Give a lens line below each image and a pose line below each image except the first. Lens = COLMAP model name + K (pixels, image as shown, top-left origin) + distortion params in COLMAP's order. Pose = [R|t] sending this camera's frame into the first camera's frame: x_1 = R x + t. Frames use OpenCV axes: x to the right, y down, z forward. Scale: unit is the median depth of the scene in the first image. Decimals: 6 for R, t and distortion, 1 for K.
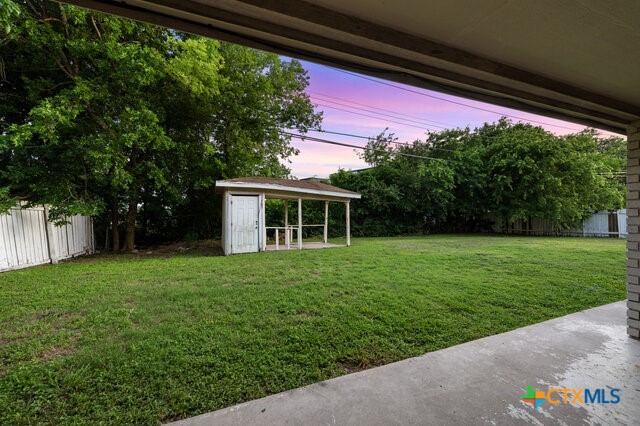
lens RADIAL K [[260.5, 0, 323.5], [0, 260.5, 211.4], [0, 0, 1]] dist [-0.001843, 0.000149]
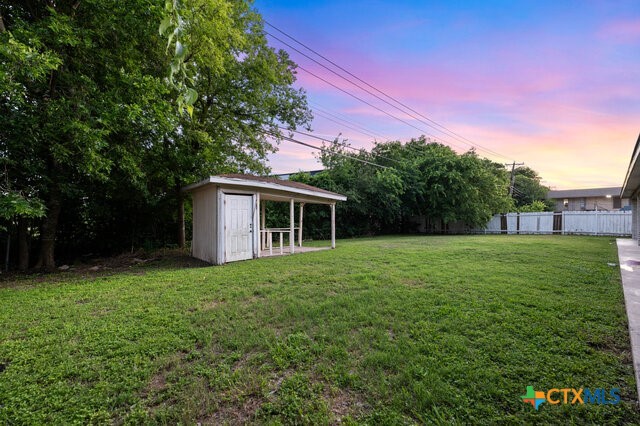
lens RADIAL K [[260.5, 0, 321.1], [0, 260.5, 215.1], [0, 0, 1]] dist [-0.001843, 0.000149]
pose [[0.940943, 0.001593, 0.338562, -0.270526], [-0.001210, 0.999998, -0.001341, 0.006689], [-0.338563, 0.000852, 0.940943, 0.073742]]
